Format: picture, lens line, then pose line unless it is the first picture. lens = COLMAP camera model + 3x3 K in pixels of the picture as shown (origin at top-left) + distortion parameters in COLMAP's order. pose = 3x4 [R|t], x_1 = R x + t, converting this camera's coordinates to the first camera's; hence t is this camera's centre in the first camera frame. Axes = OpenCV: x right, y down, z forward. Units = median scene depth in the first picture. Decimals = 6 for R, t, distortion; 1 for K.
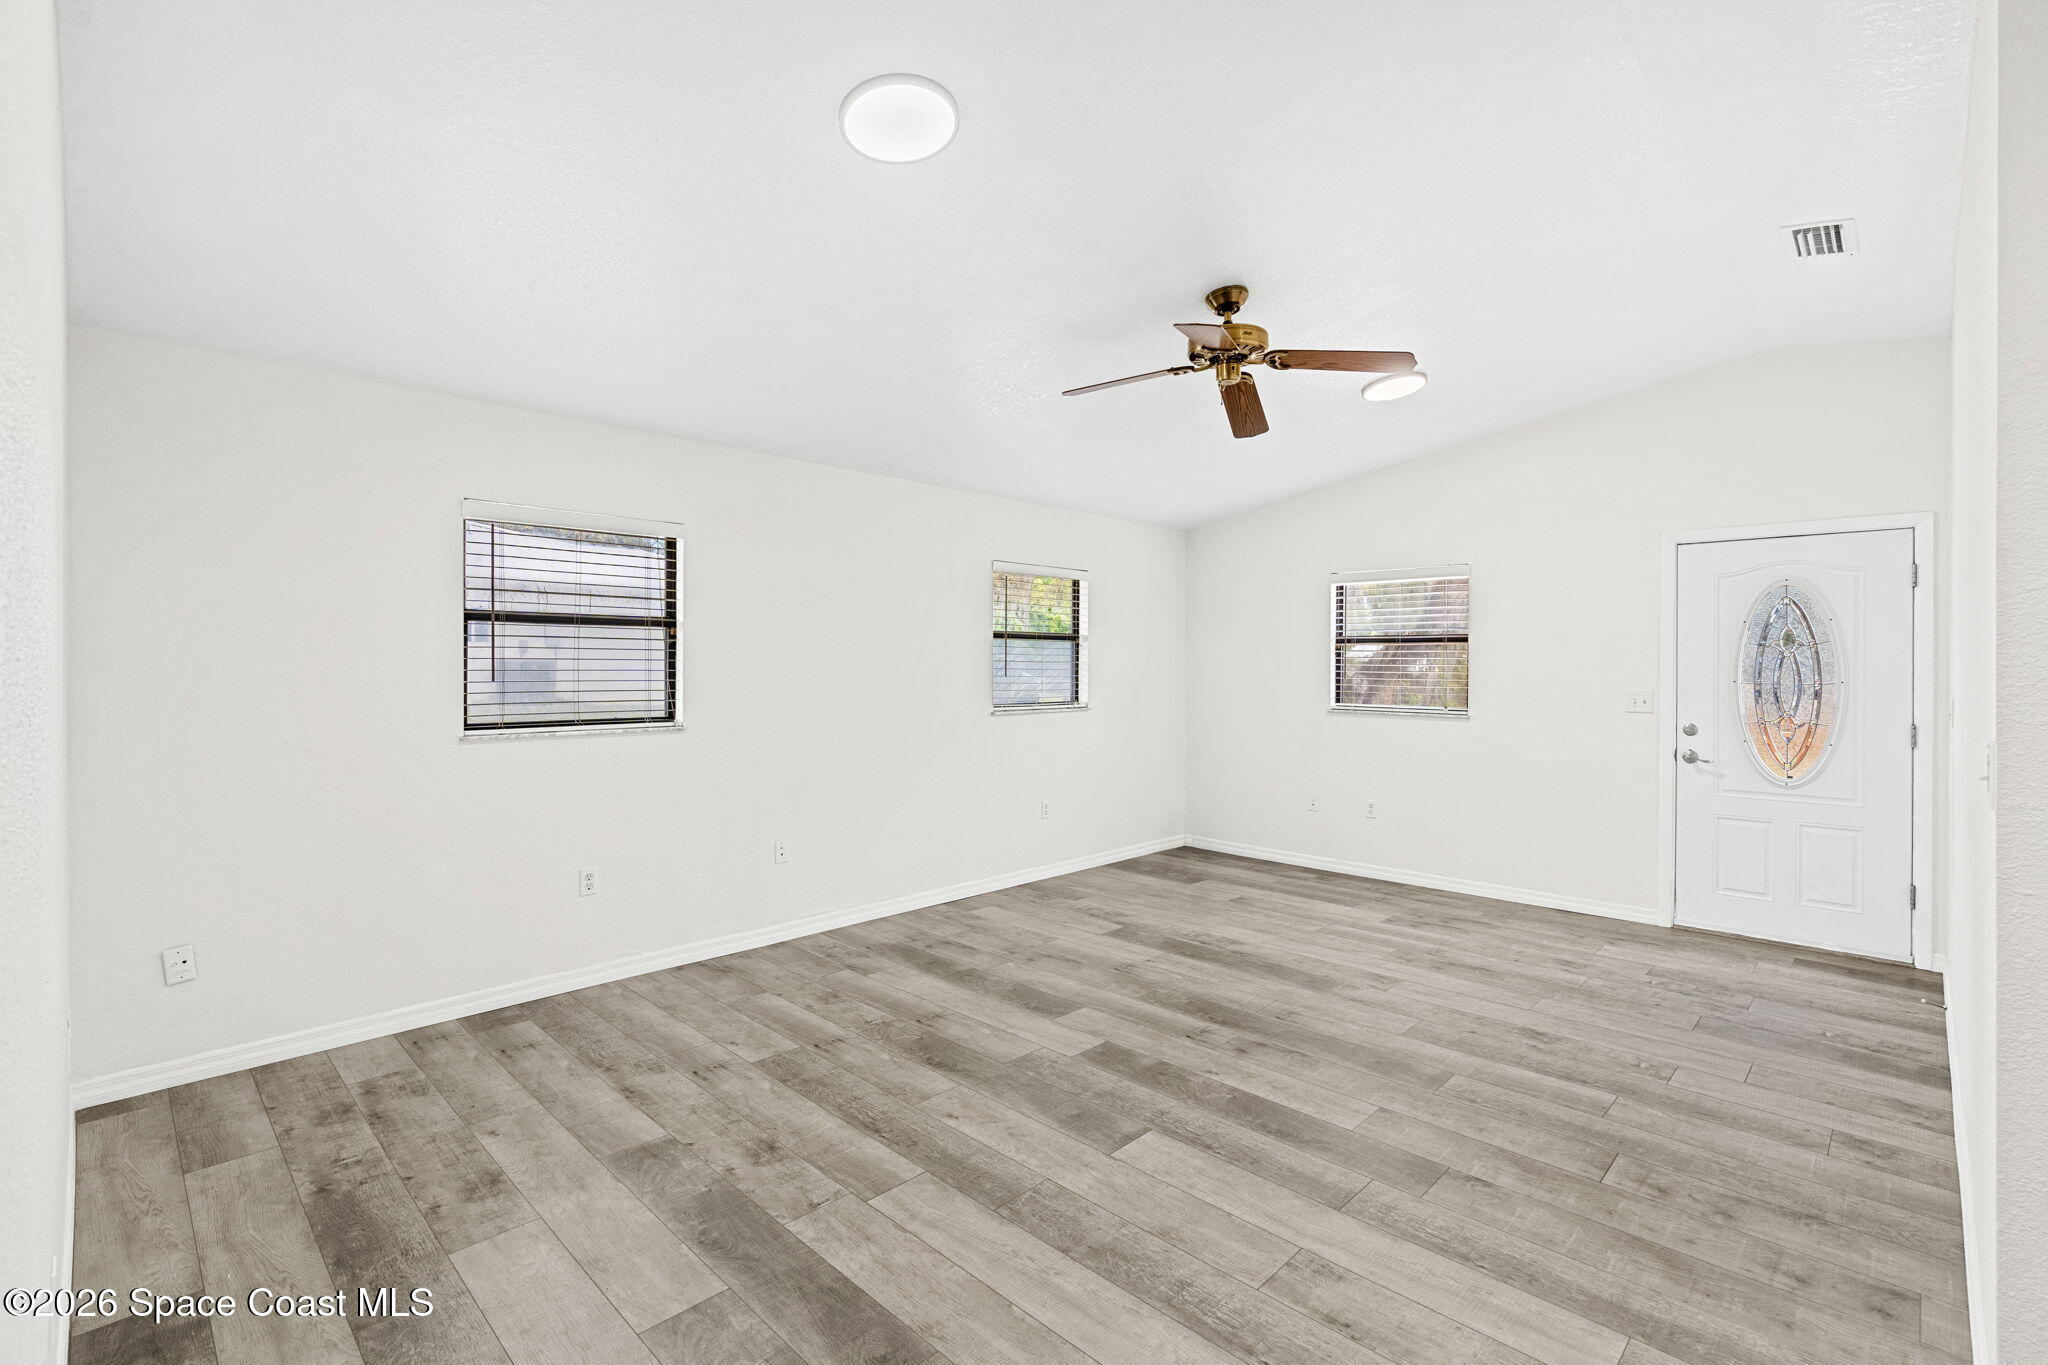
lens RADIAL K [[927.1, 0, 1028.8], [0, 927.1, 682.2], [0, 0, 1]] dist [-0.010750, 0.001979]
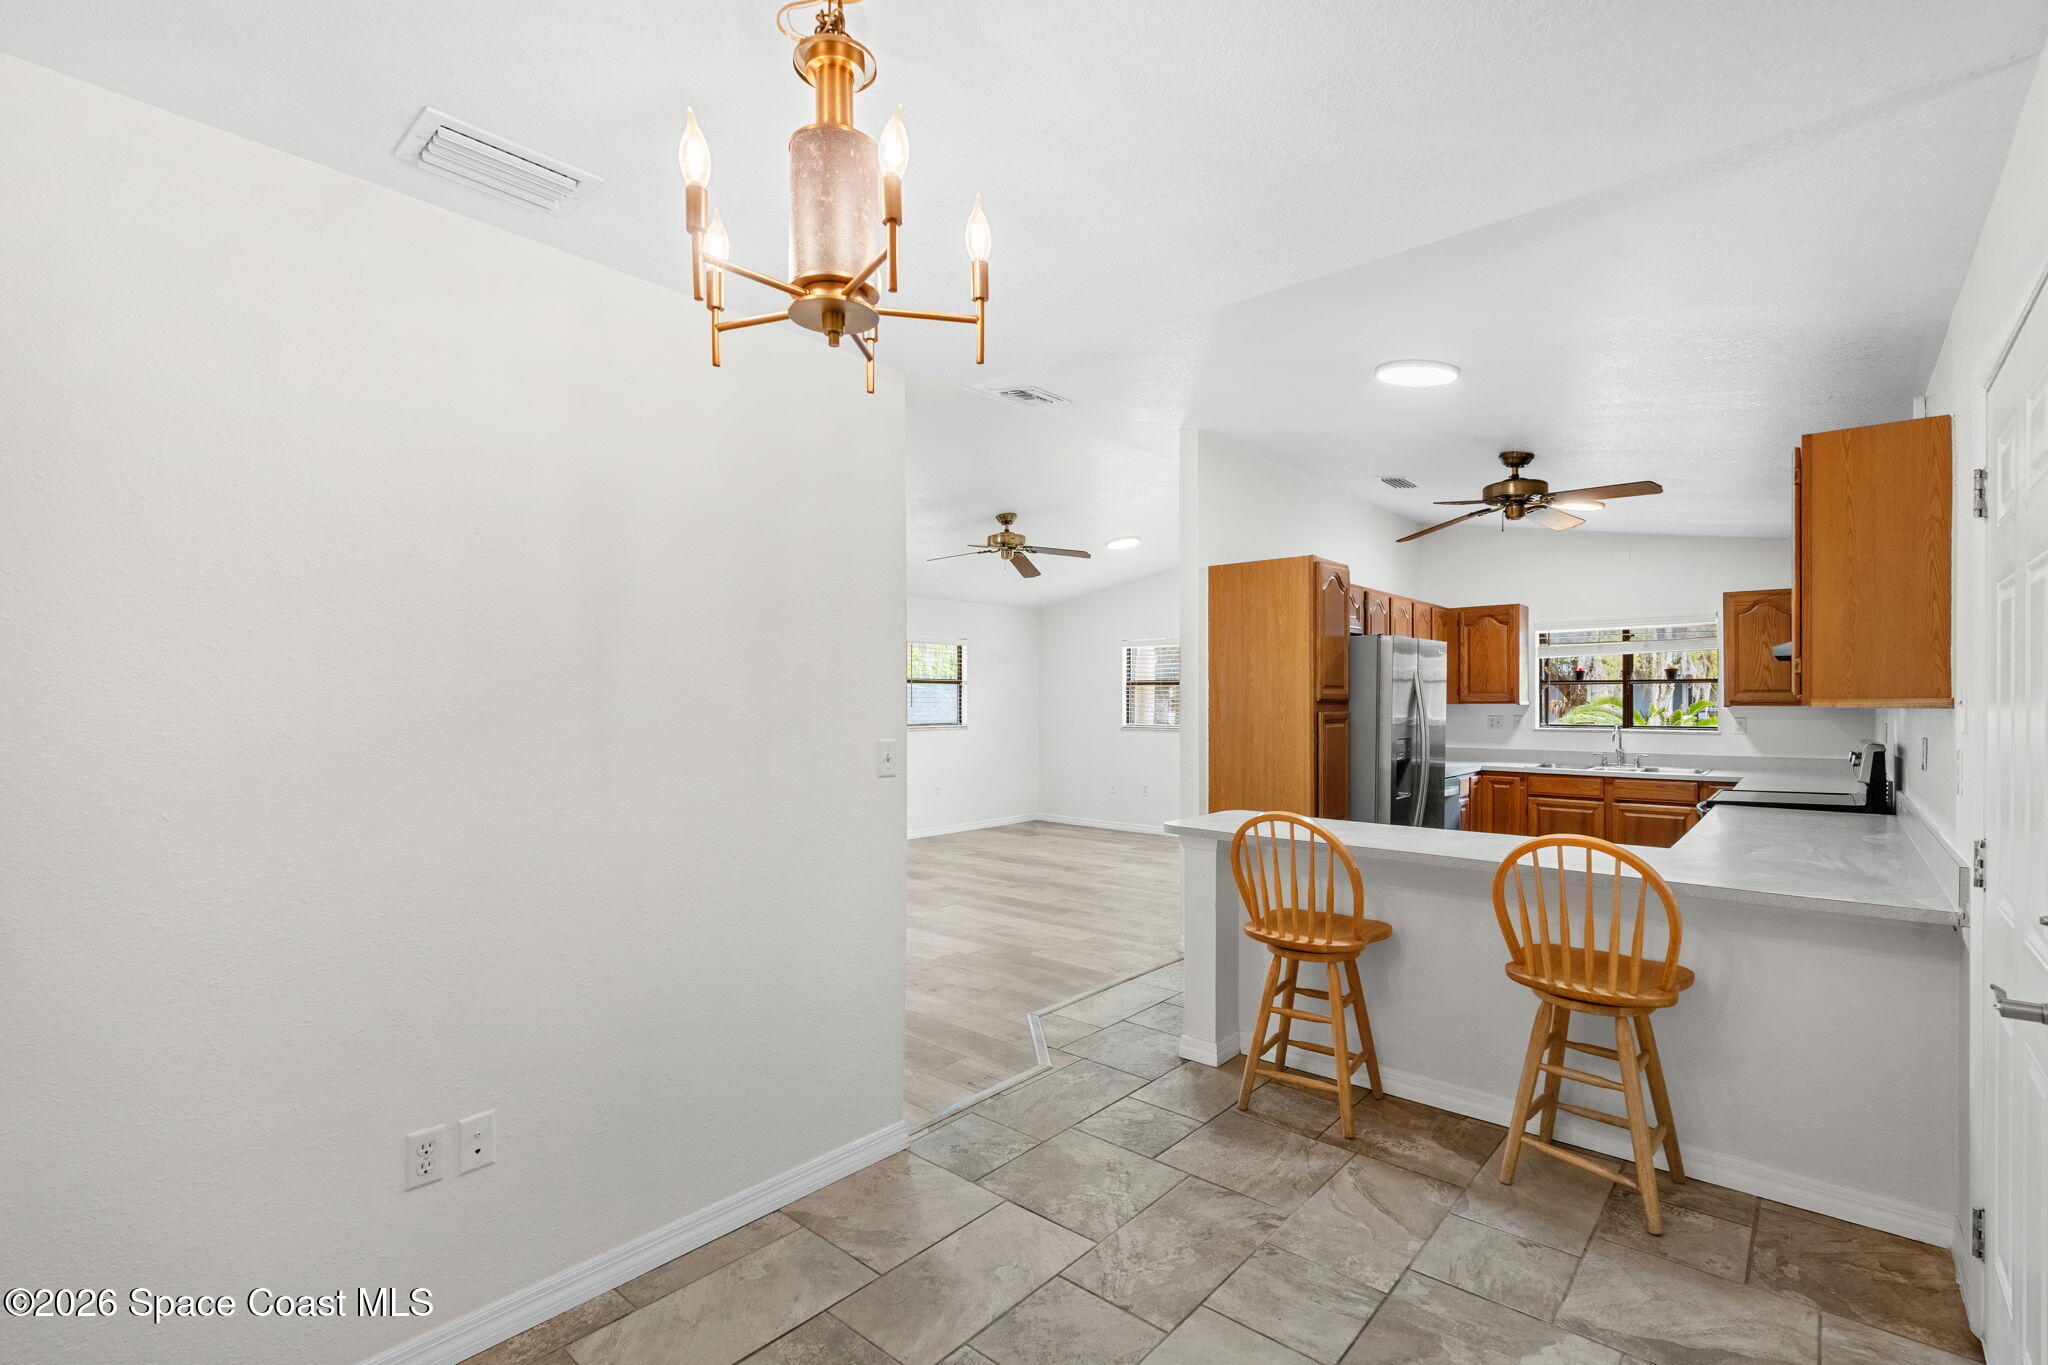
lens RADIAL K [[927.1, 0, 1024.6], [0, 927.1, 702.5], [0, 0, 1]] dist [-0.010750, 0.001979]
pose [[0.998777, -0.004448, 0.049233, 0.151232], [0.005289, 0.999842, -0.016975, 0.023980], [-0.049150, 0.017215, 0.998643, -1.022943]]
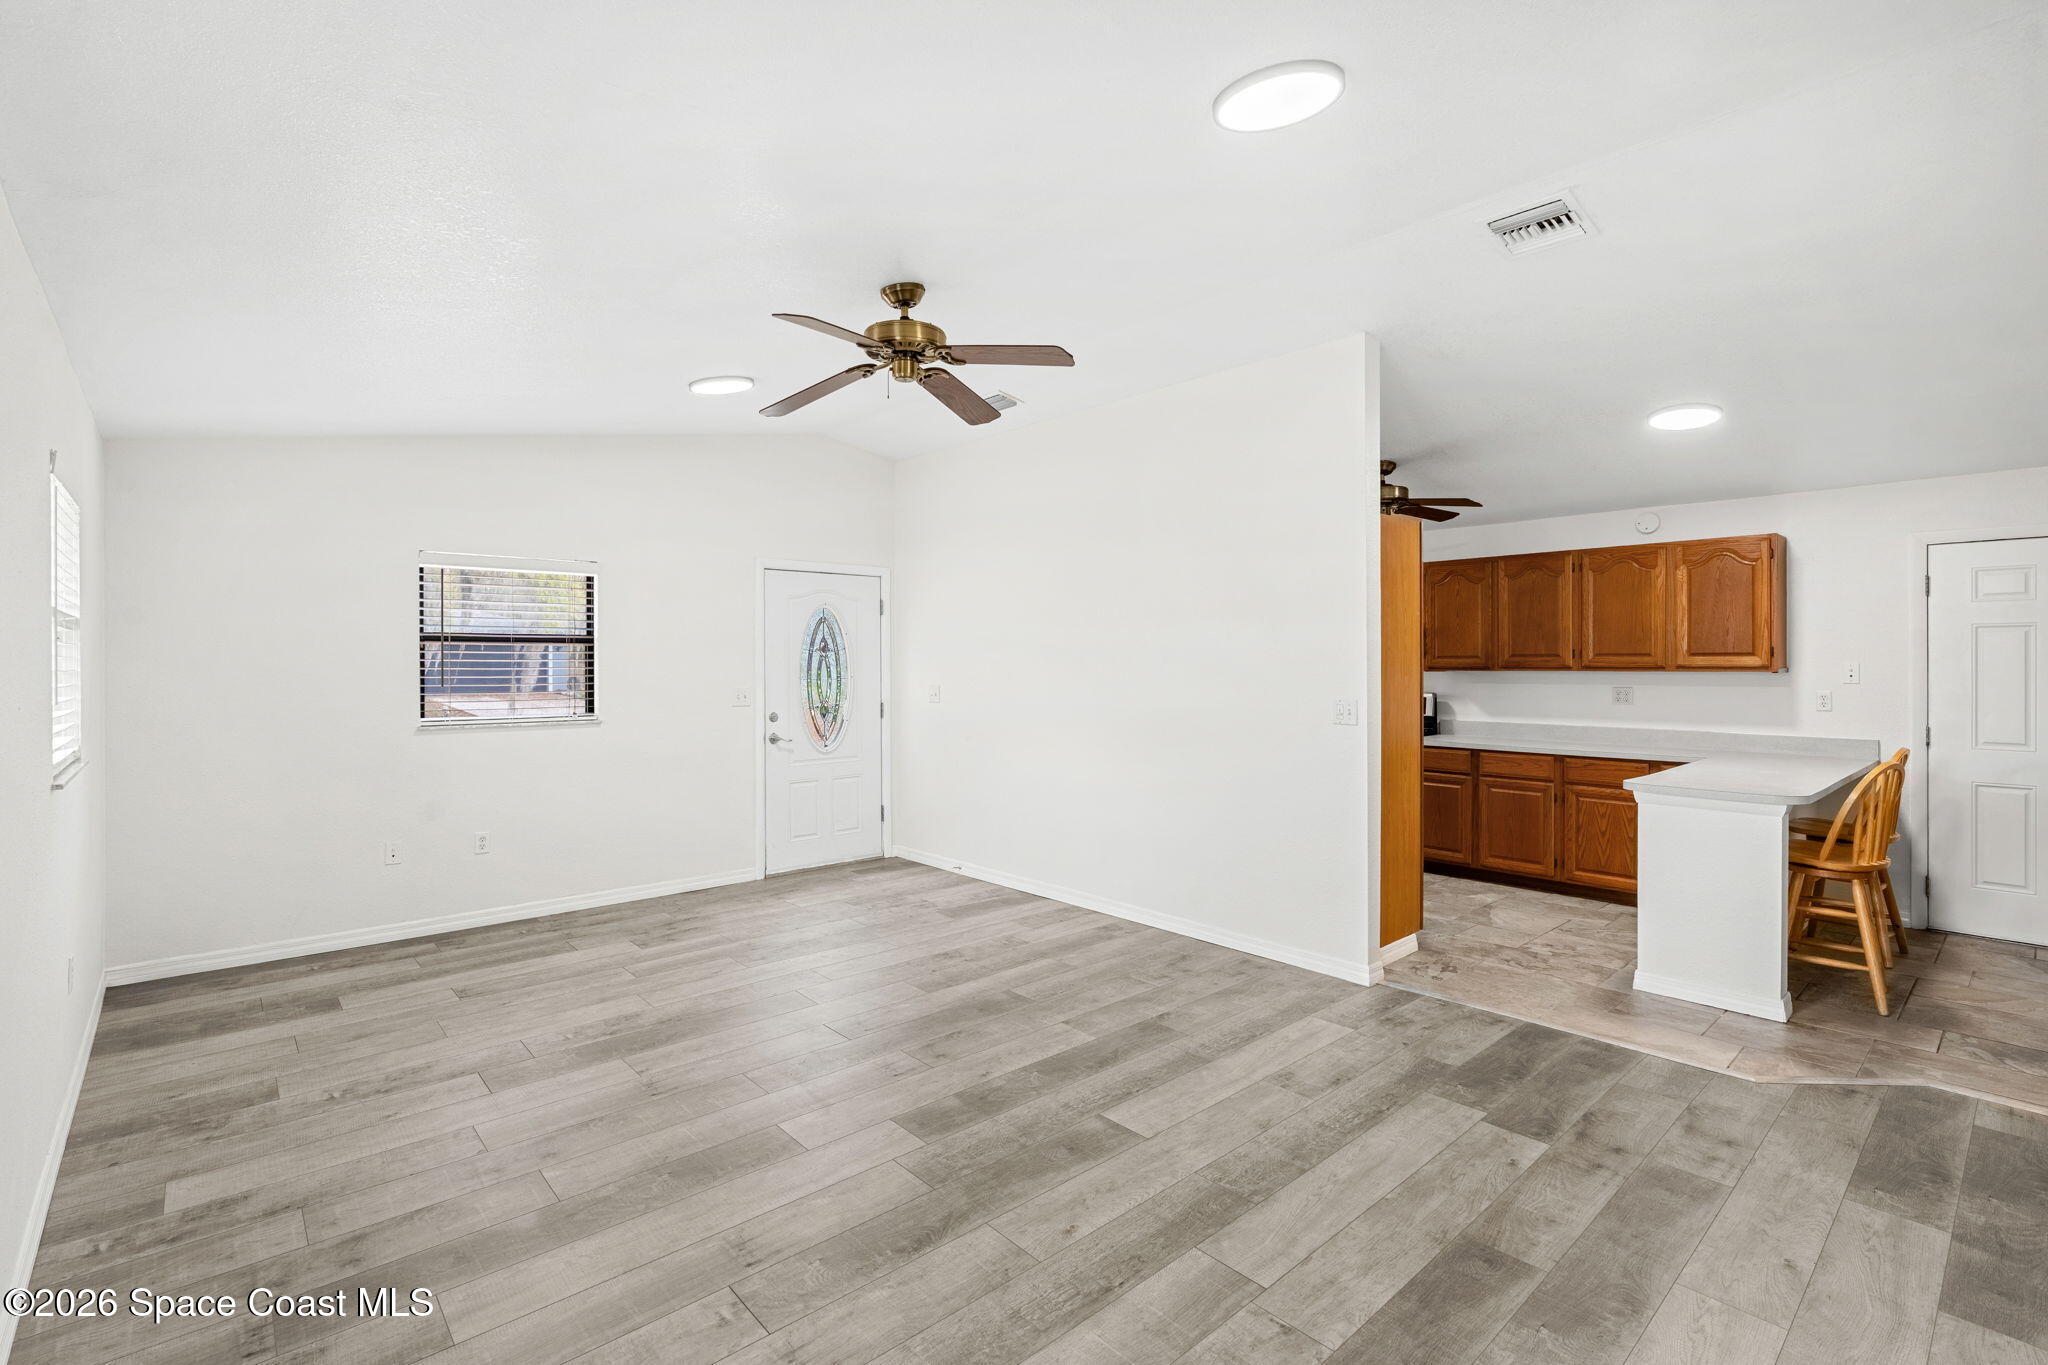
lens RADIAL K [[927.1, 0, 1025.8], [0, 927.1, 667.1], [0, 0, 1]] dist [-0.010750, 0.001979]
pose [[0.072636, -0.011570, 0.997291, -0.735658], [0.021740, 0.999713, 0.010014, -0.031092], [-0.997122, 0.020954, 0.072867, 0.796401]]
